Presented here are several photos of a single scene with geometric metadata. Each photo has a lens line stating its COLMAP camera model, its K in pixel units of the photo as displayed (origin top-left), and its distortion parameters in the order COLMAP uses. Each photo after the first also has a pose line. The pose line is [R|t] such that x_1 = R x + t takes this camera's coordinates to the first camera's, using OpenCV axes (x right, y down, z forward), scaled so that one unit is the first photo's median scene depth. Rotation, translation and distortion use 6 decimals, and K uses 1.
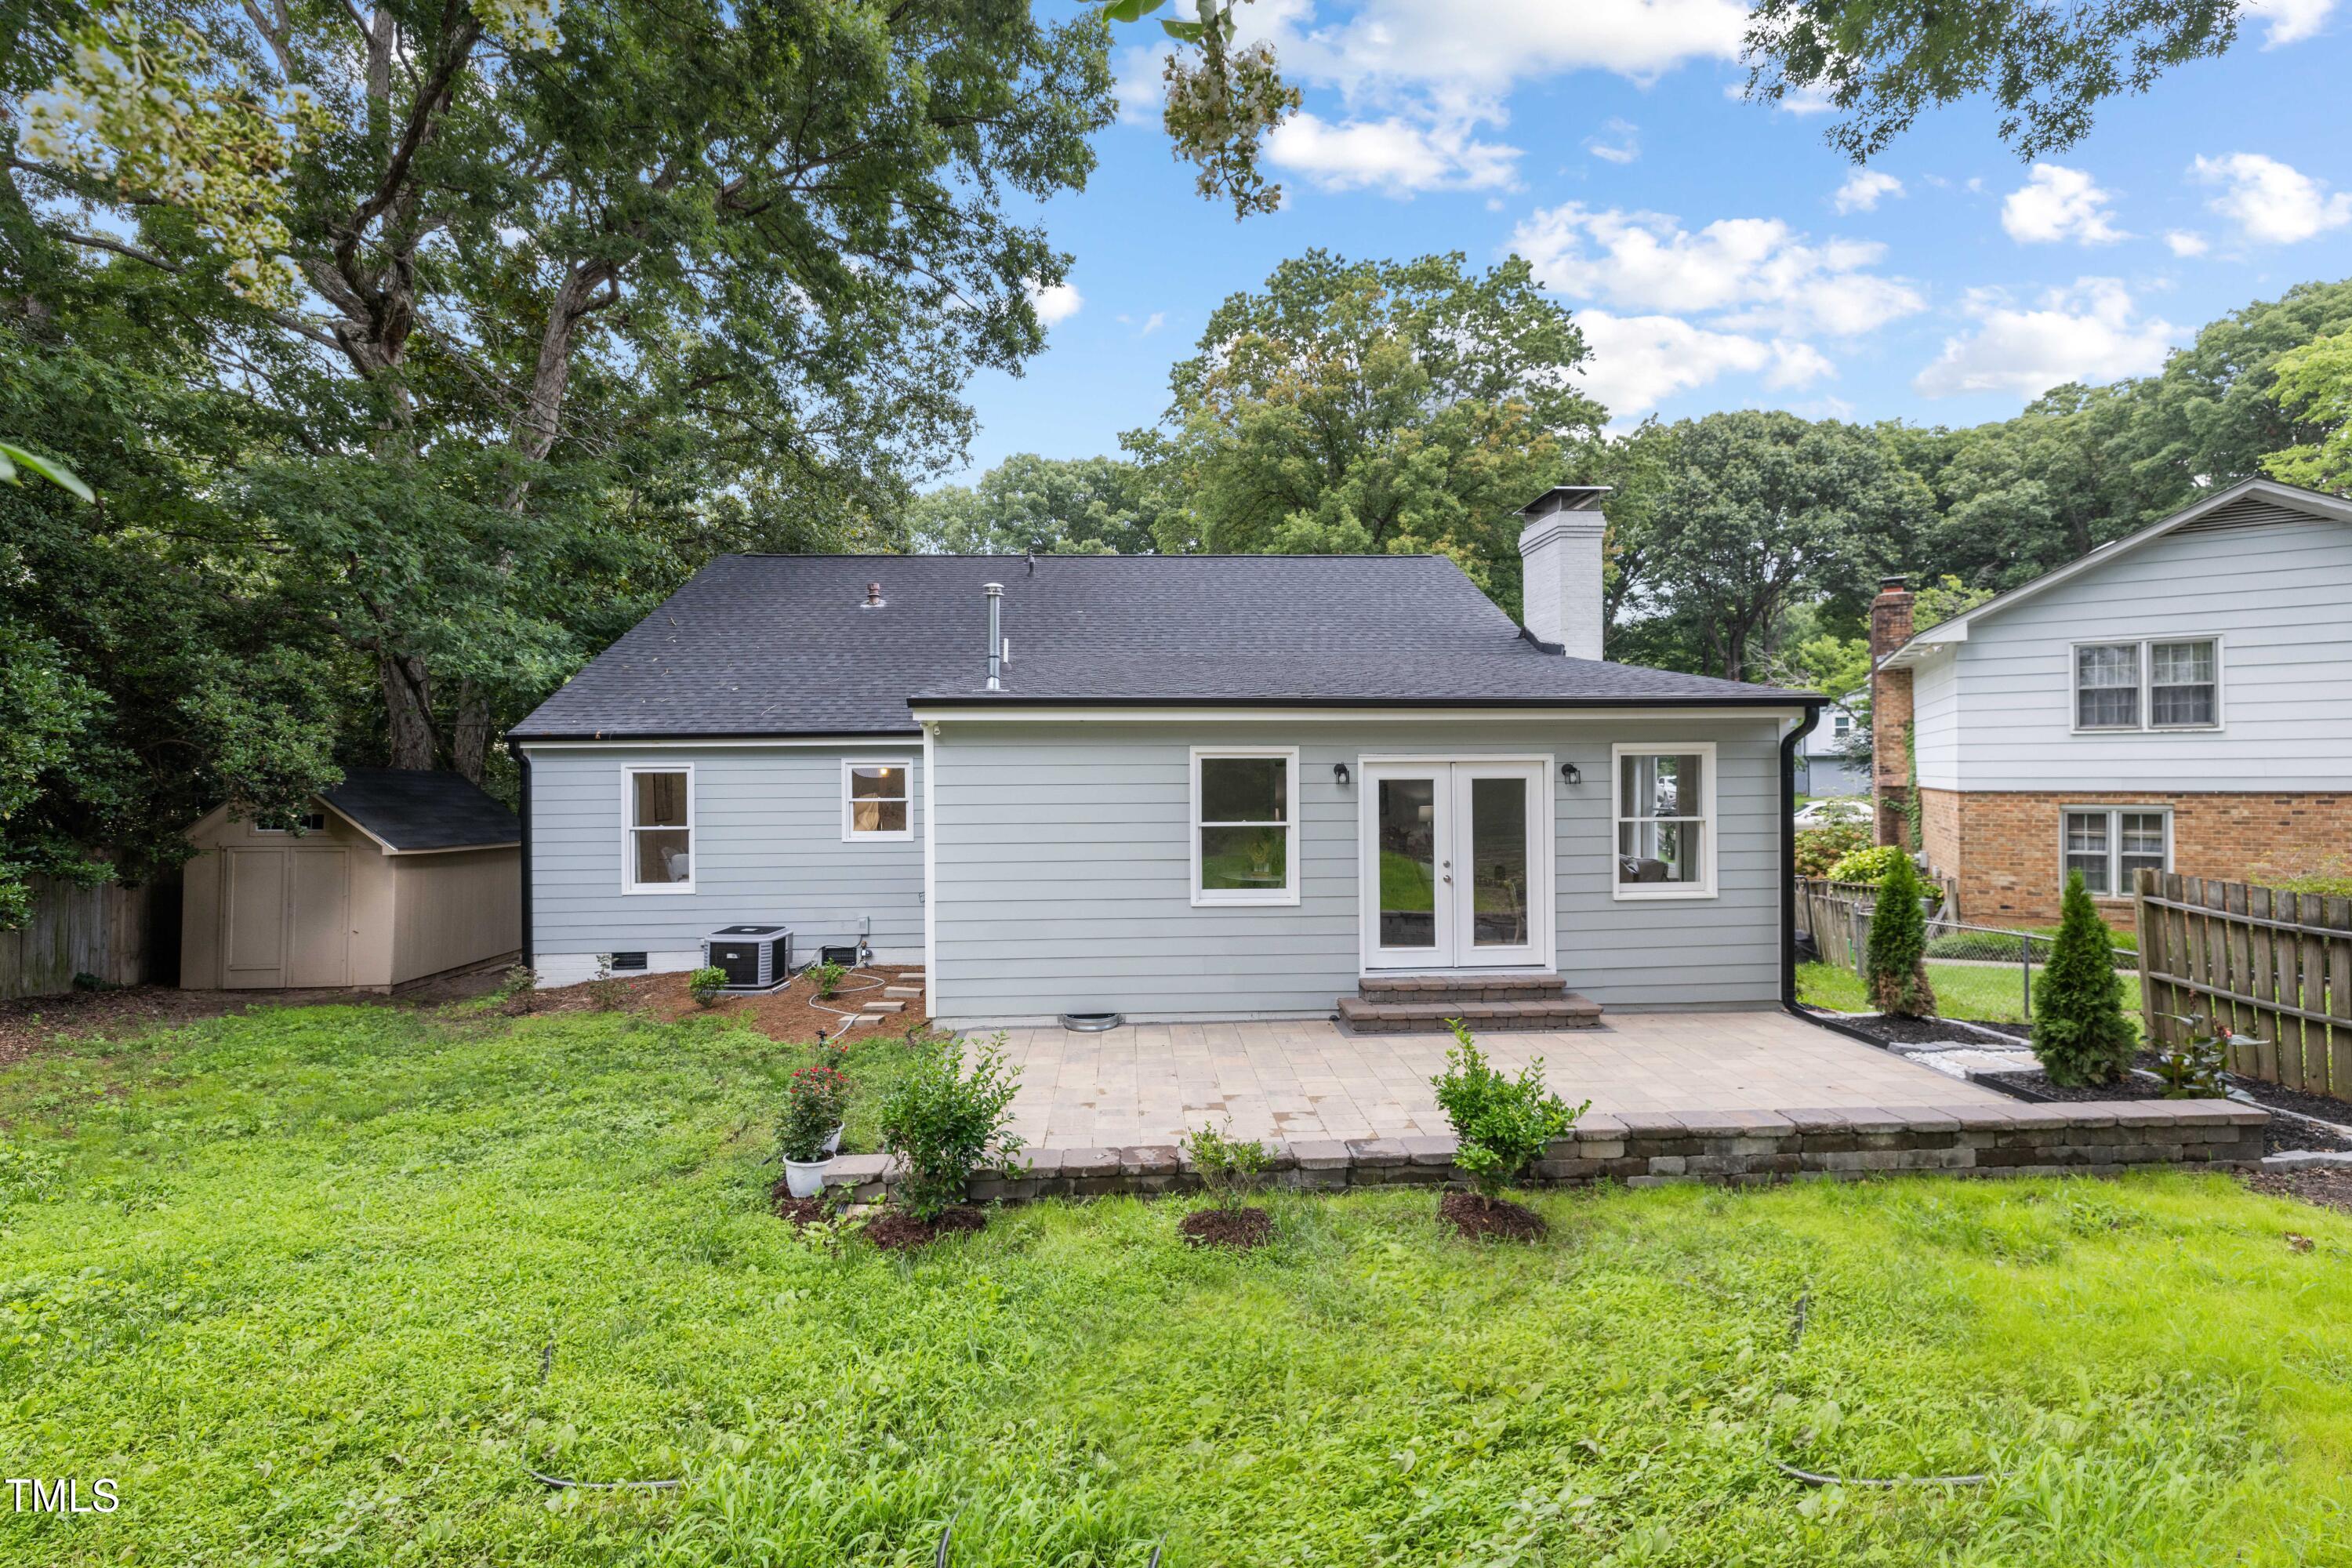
lens RADIAL K [[981.4, 0, 1190.1], [0, 981.4, 771.8], [0, 0, 1]] dist [-0.001075, -0.000069]
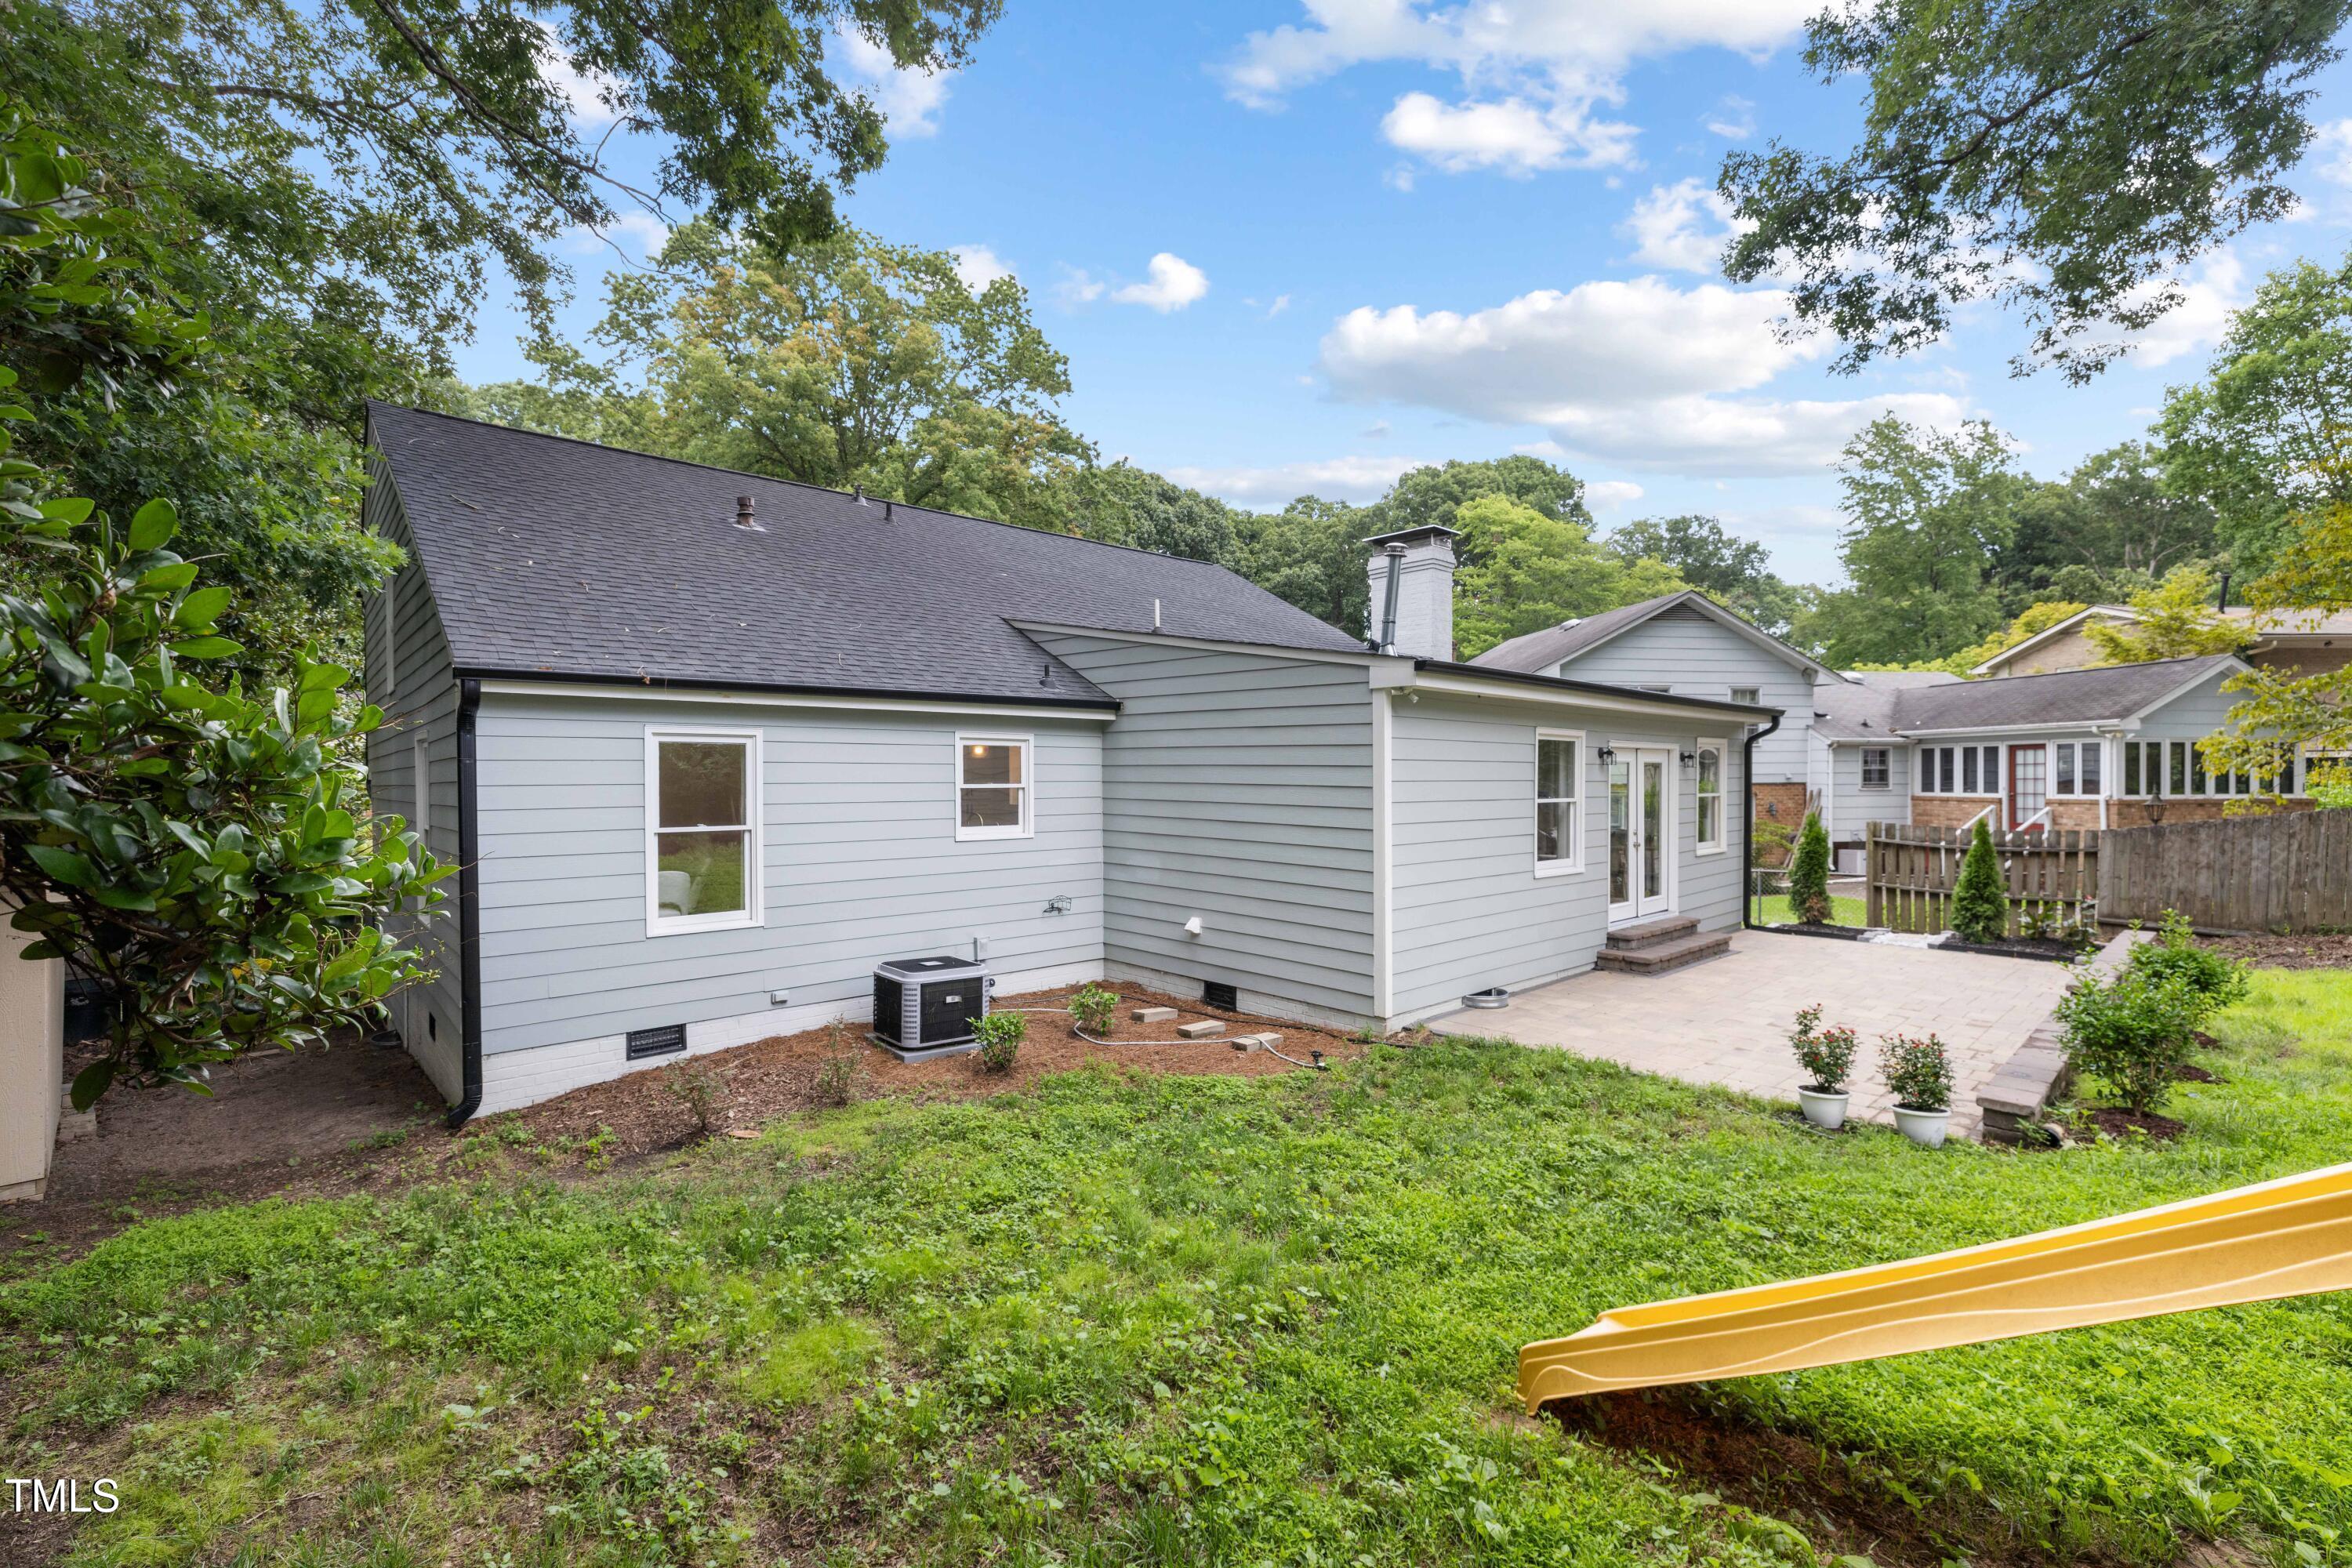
lens RADIAL K [[981.4, 0, 1190.1], [0, 981.4, 771.8], [0, 0, 1]] dist [-0.001075, -0.000069]
pose [[0.783378, 0.008674, 0.621485, -0.692271], [-0.003412, 0.999948, -0.009656, 0.024864], [-0.621536, 0.005443, 0.783367, 0.293359]]
